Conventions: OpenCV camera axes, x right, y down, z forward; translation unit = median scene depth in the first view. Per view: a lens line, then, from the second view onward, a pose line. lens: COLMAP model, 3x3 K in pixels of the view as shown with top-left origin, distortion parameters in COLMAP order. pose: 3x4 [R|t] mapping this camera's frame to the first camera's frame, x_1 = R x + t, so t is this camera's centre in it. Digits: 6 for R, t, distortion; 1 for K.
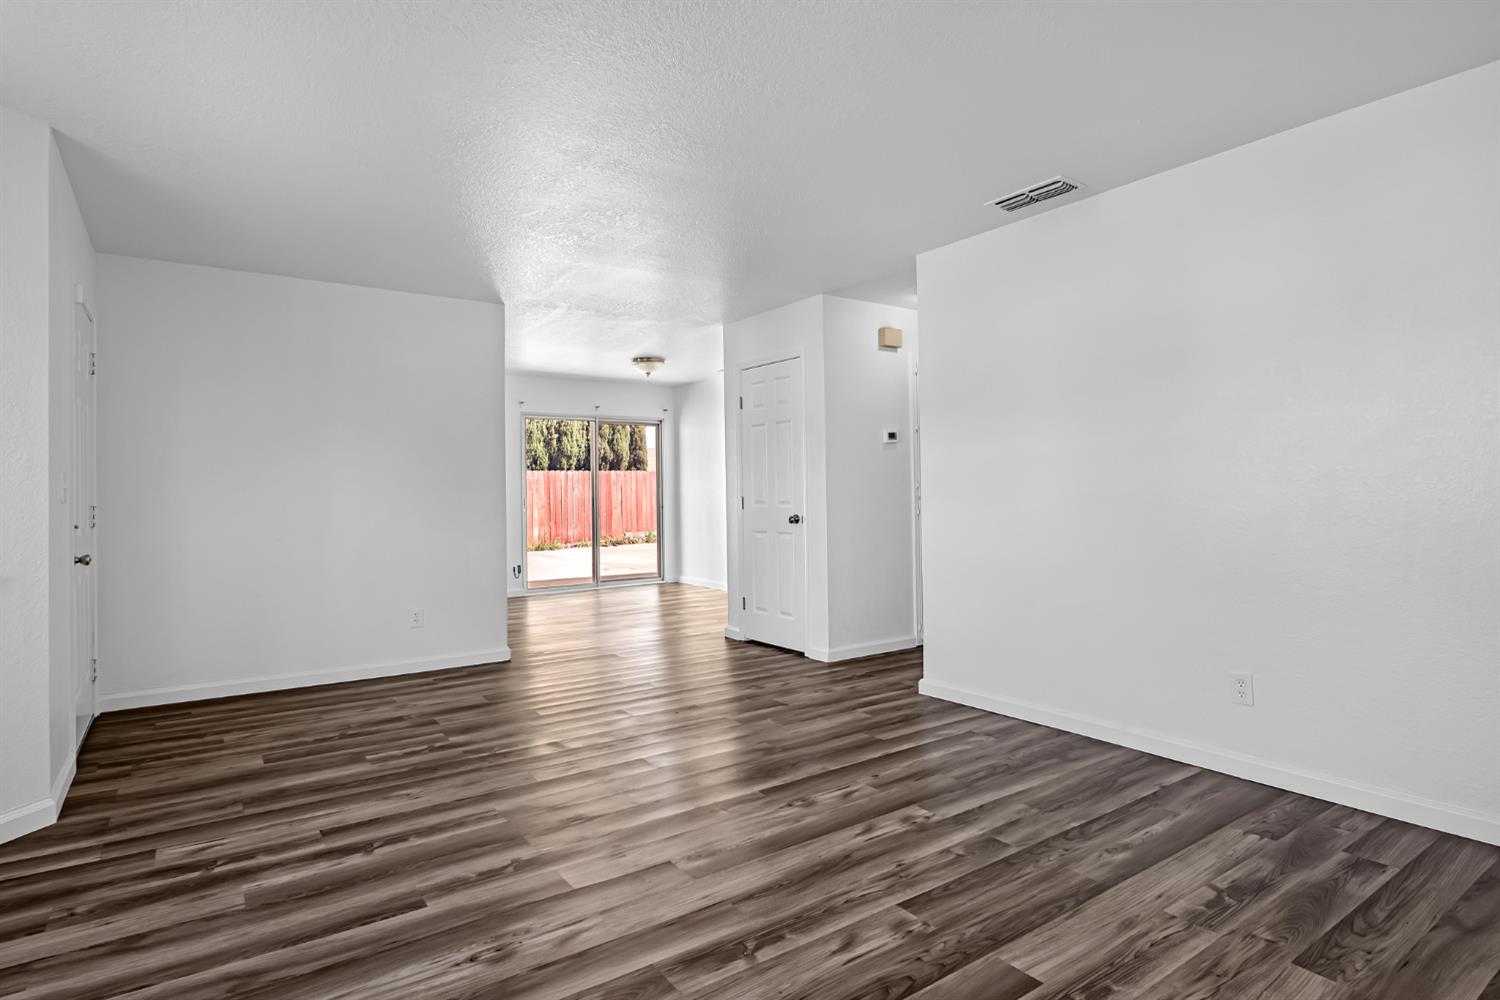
lens RADIAL K [[809.0, 0, 762.1], [0, 809.0, 485.9], [0, 0, 1]] dist [0.019438, 0.000029]
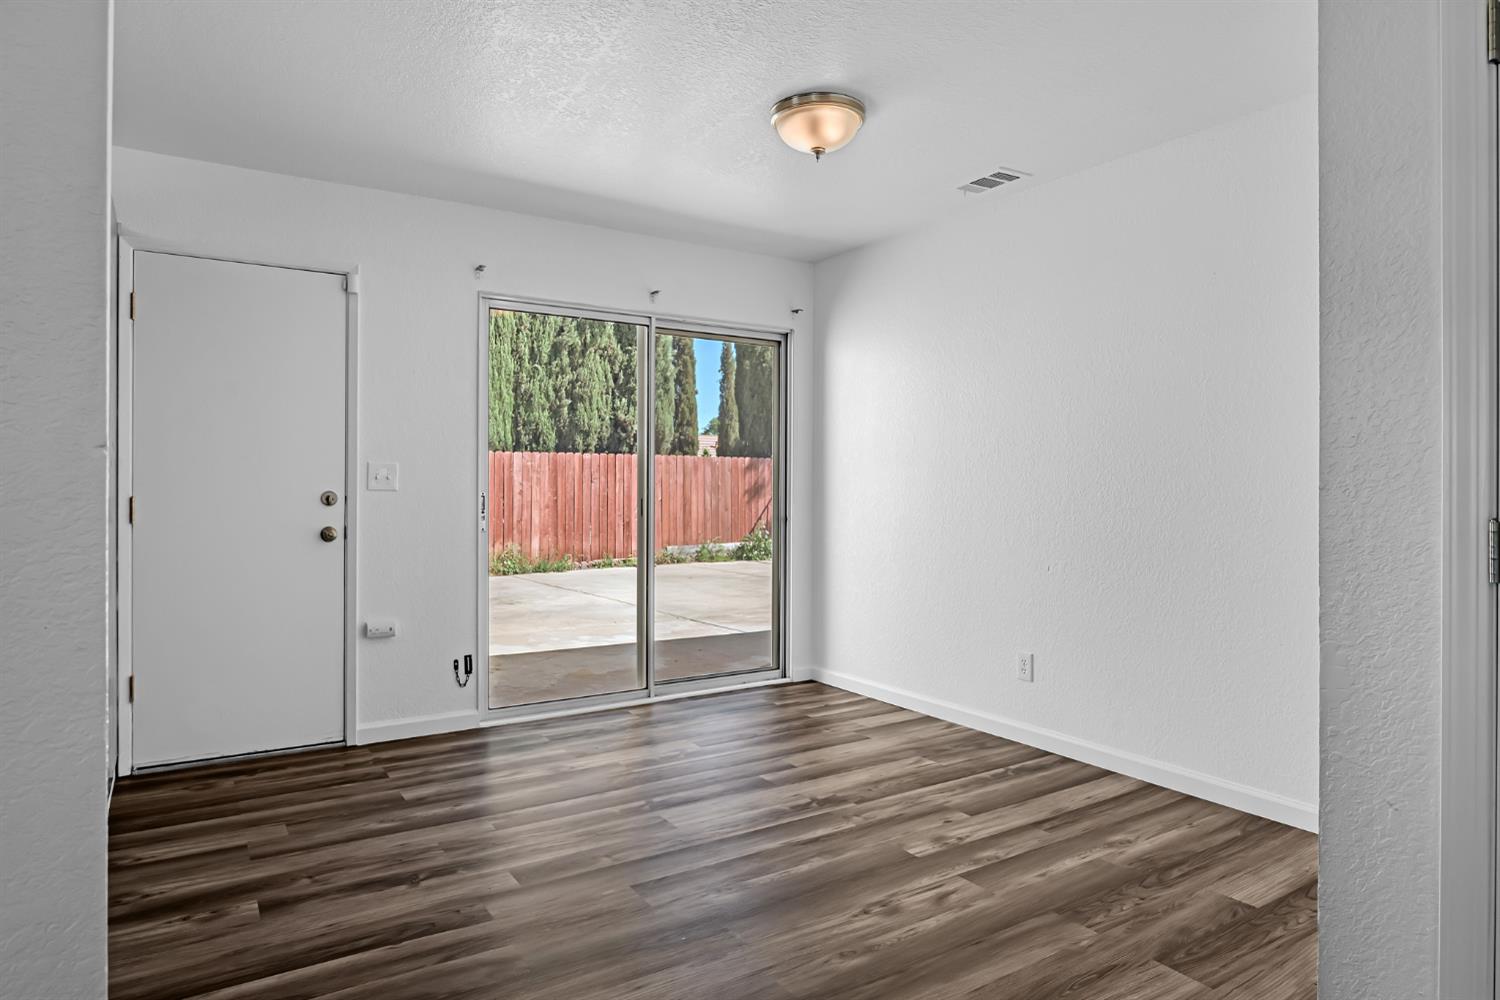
lens RADIAL K [[895.2, 0, 782.3], [0, 895.2, 488.4], [0, 0, 1]] dist [-0.012154, 0.002219]
pose [[0.999736, 0.015150, -0.017277, -0.062707], [-0.015027, 0.999861, 0.007262, 0.002512], [0.017385, -0.007001, 0.999824, 0.261952]]
